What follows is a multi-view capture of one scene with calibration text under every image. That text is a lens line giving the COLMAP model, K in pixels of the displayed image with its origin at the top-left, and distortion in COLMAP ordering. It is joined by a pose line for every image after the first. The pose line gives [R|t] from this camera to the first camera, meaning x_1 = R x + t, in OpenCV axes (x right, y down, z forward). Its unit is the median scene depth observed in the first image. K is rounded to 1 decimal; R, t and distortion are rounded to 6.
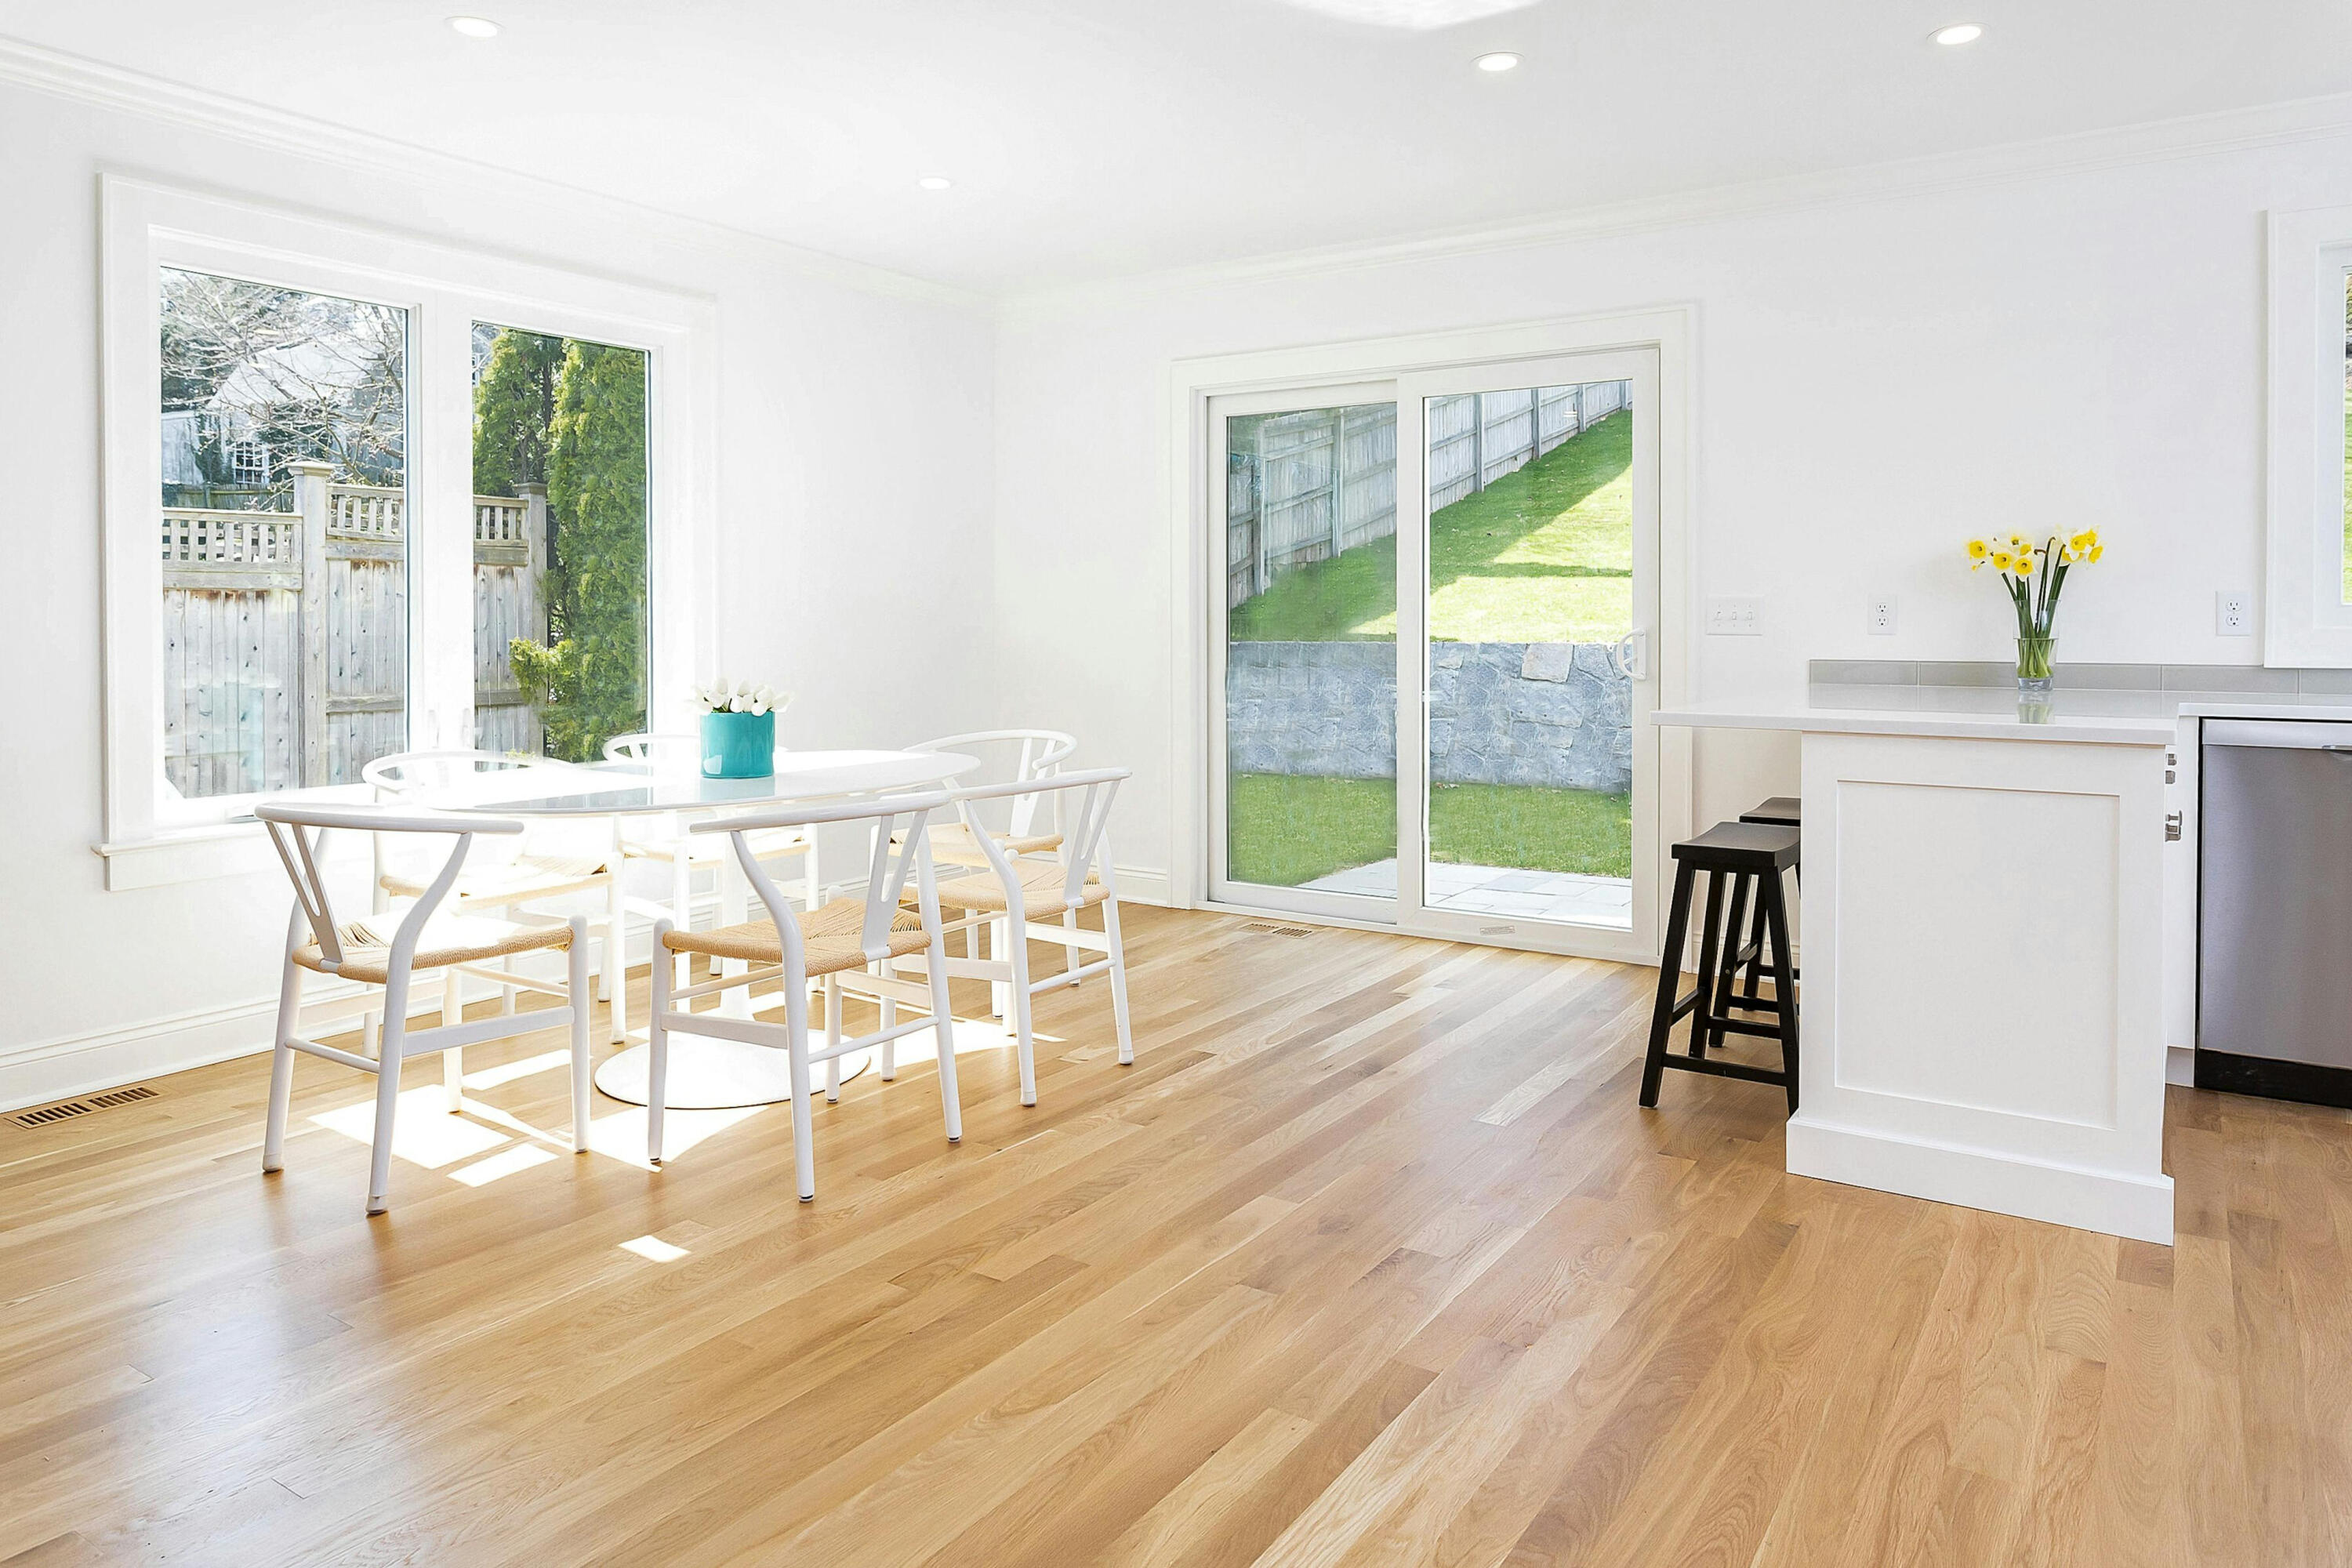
lens RADIAL K [[1477.7, 0, 1159.4], [0, 1477.7, 658.1], [0, 0, 1]] dist [0.000908, 0.000852]
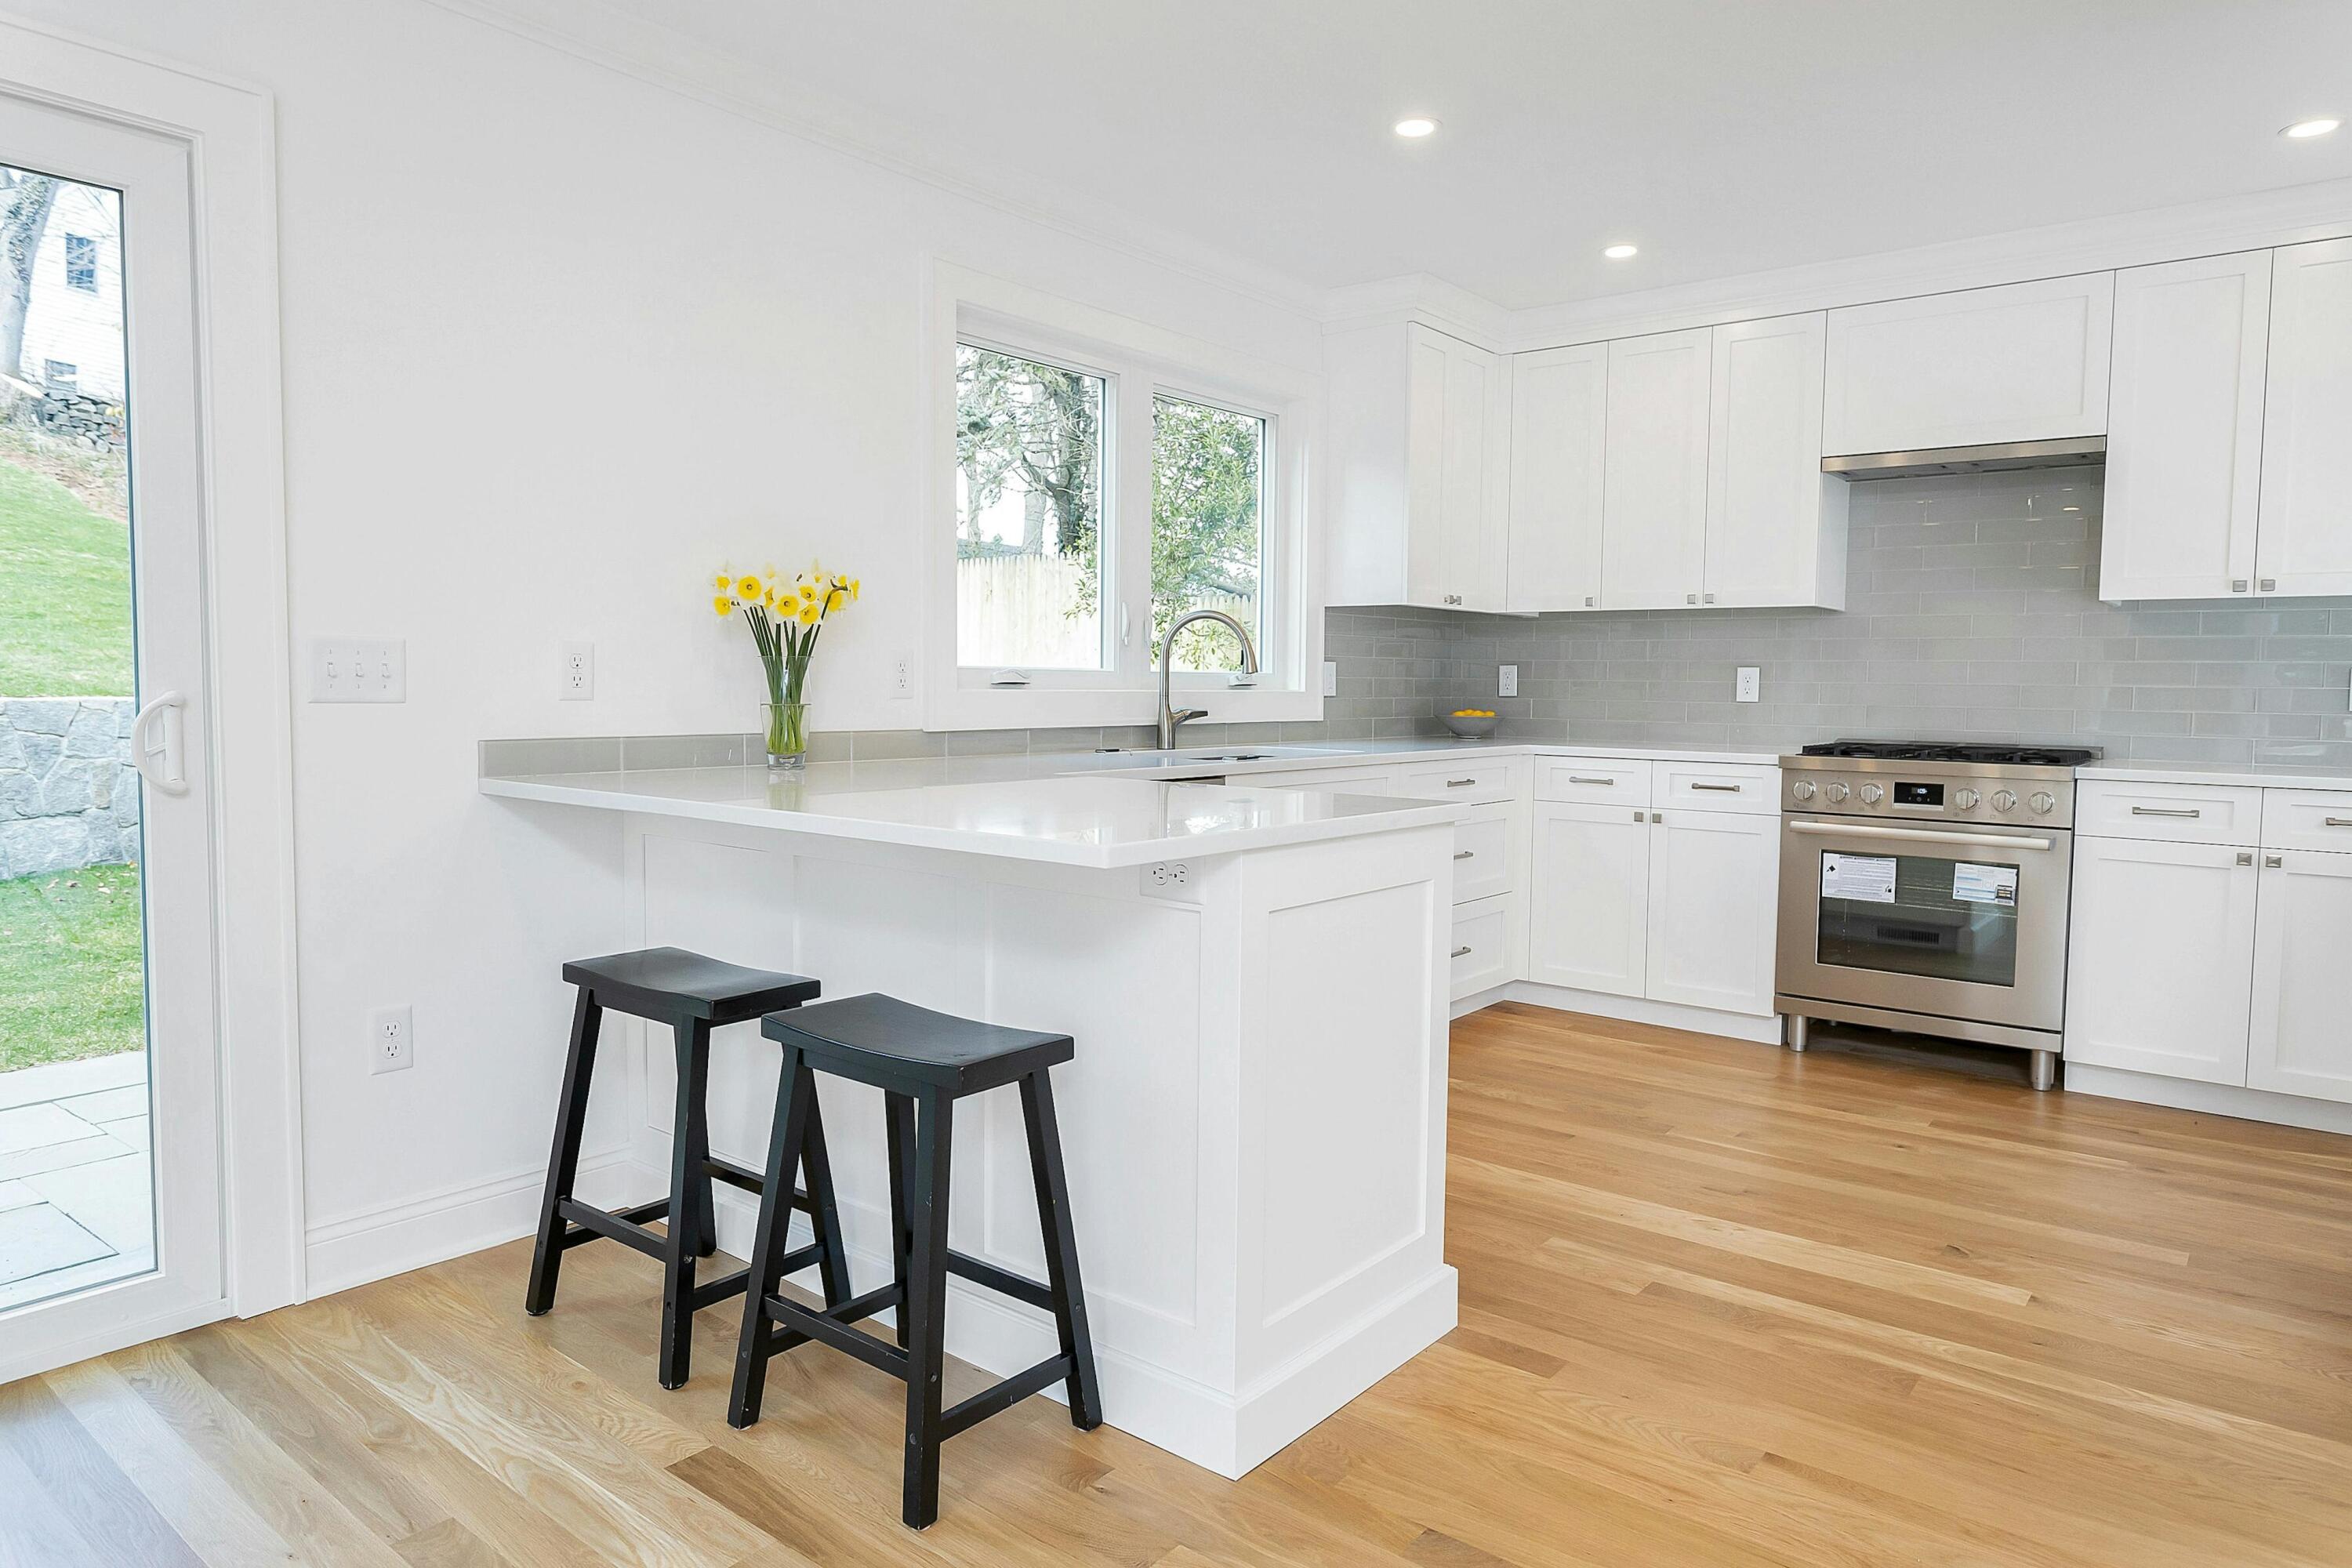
lens RADIAL K [[1477.7, 0, 1166.6], [0, 1477.7, 770.8], [0, 0, 1]] dist [0.000908, 0.000852]
pose [[0.086823, -0.057059, 0.994588, -0.281981], [0.017274, 0.998295, 0.055764, -0.027256], [-0.996074, 0.012339, 0.087661, 1.086334]]
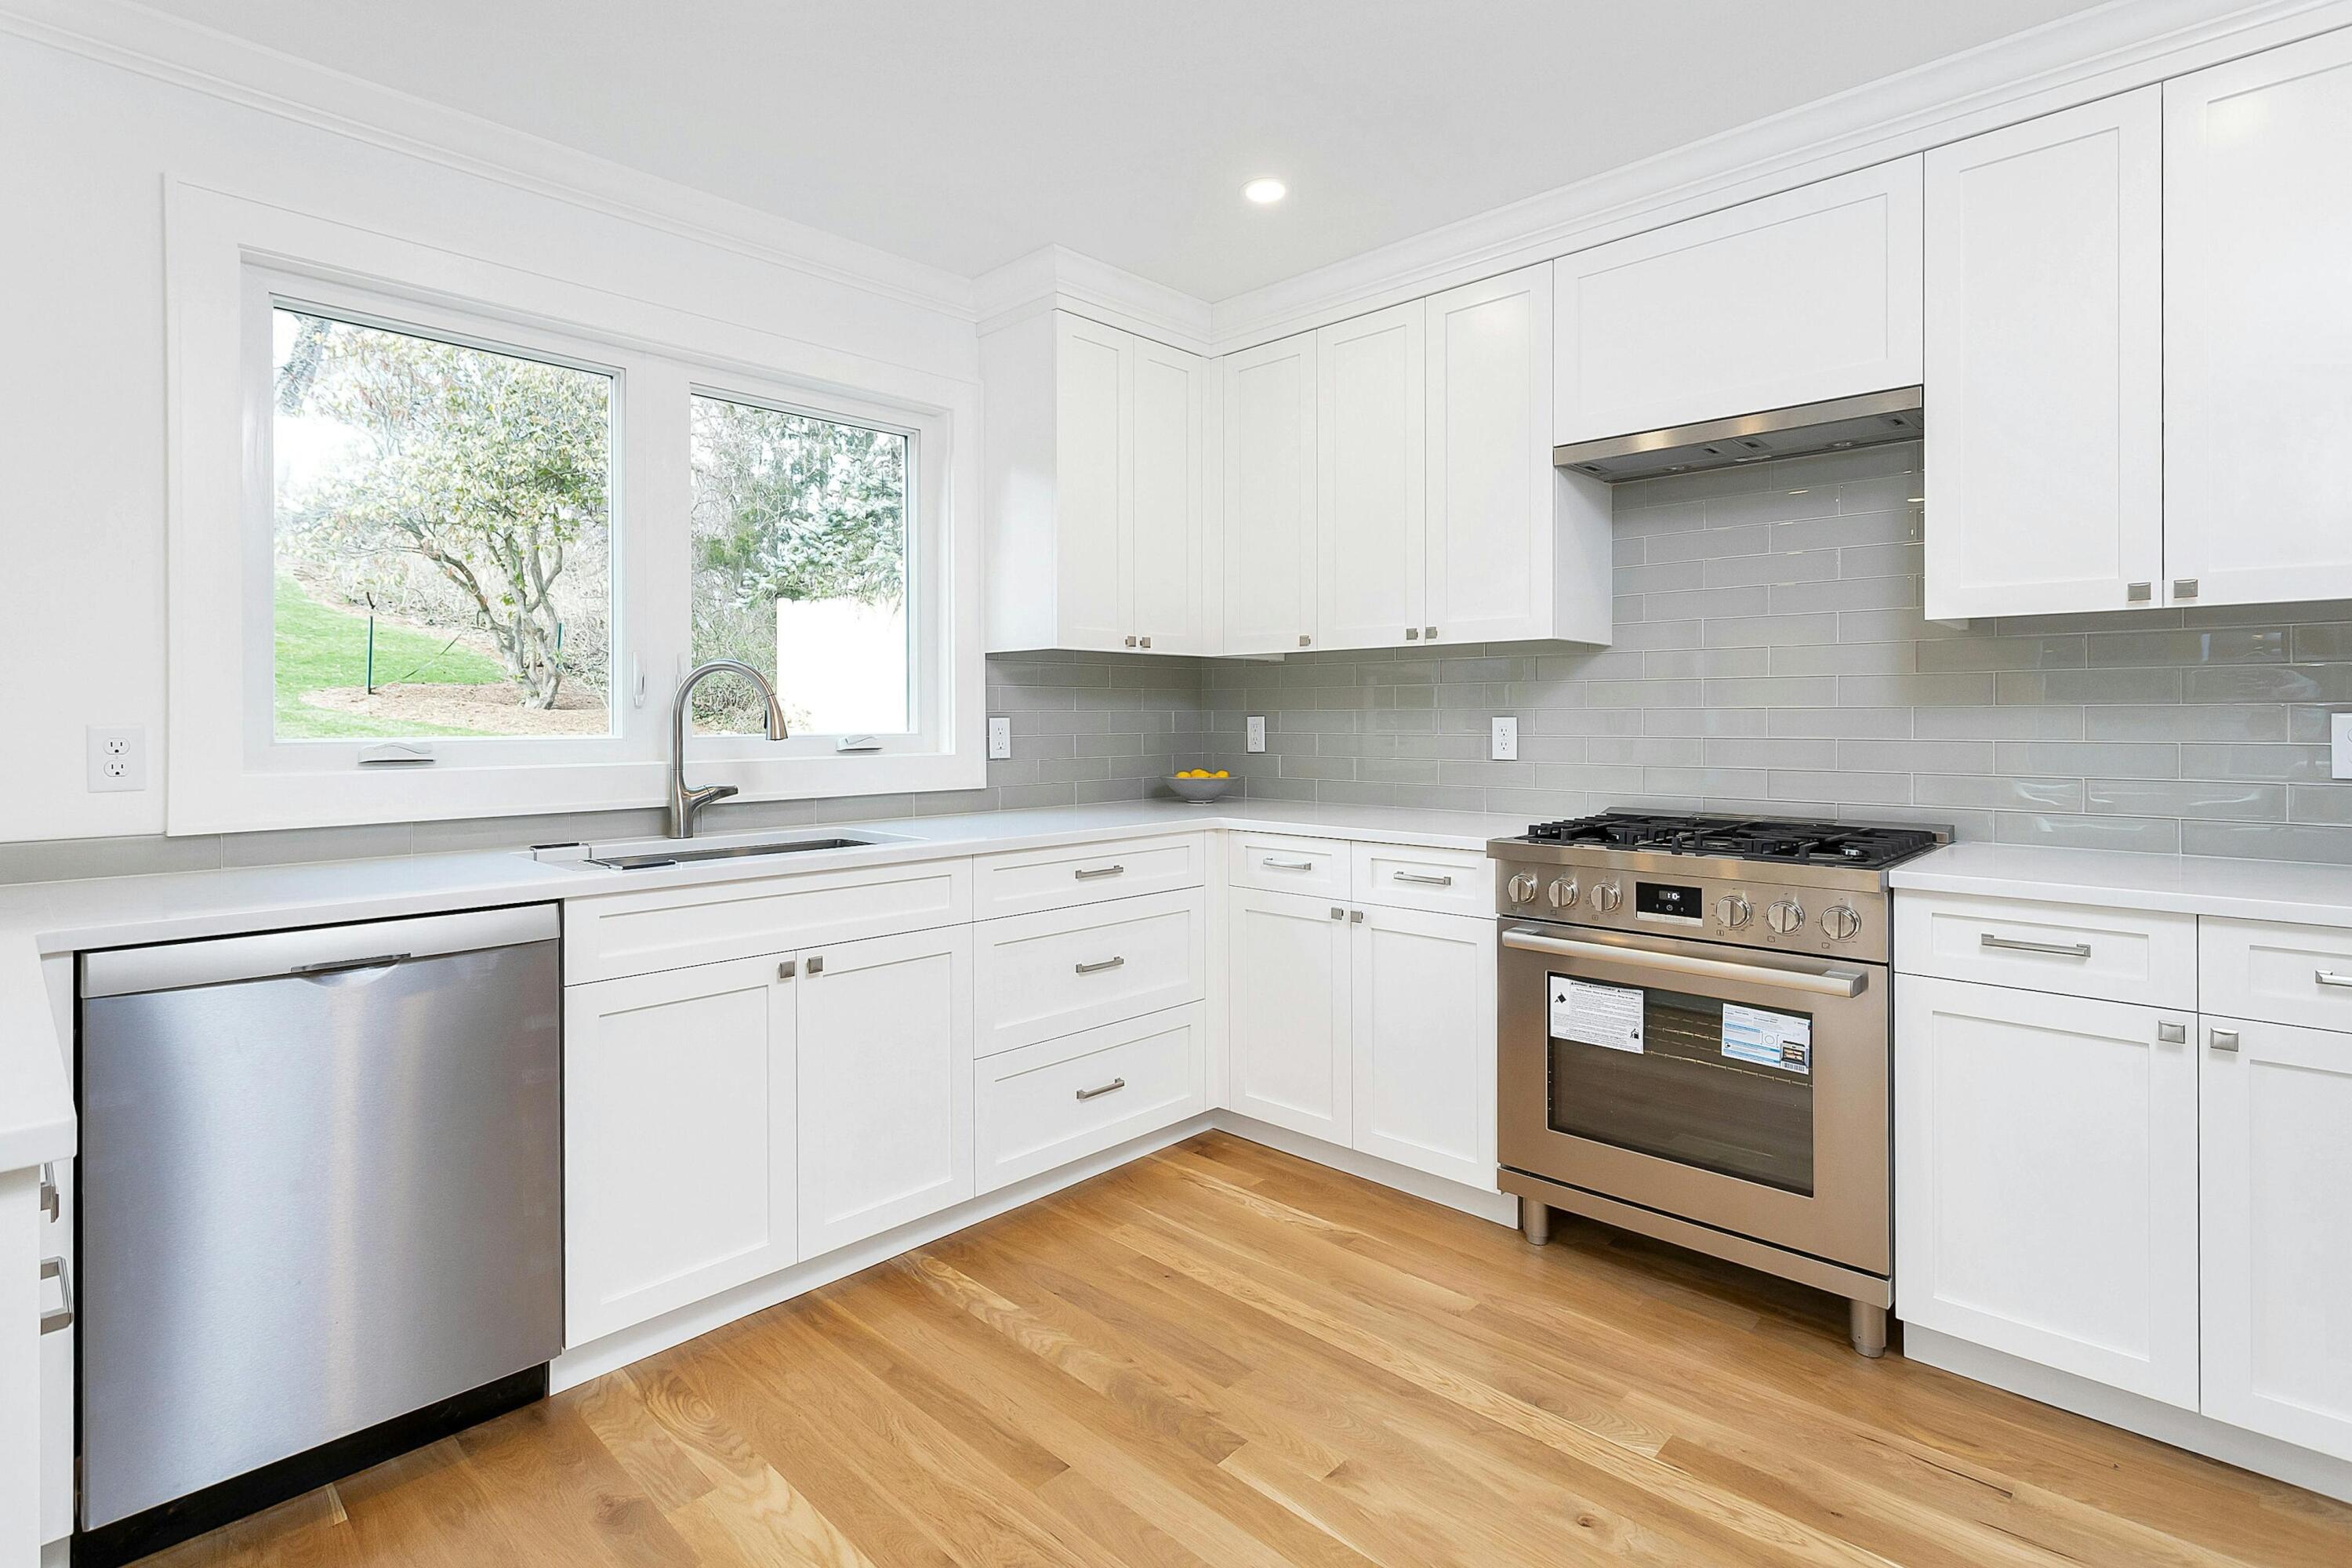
lens RADIAL K [[1160.3, 0, 1166.6], [0, 1160.3, 715.5], [0, 0, 1]] dist [0.007009, 0.000187]
pose [[0.177746, 0.003983, 0.984068, 0.426042], [0.031260, 0.999464, -0.009691, -0.042118], [-0.983580, 0.032484, 0.177526, 0.639917]]
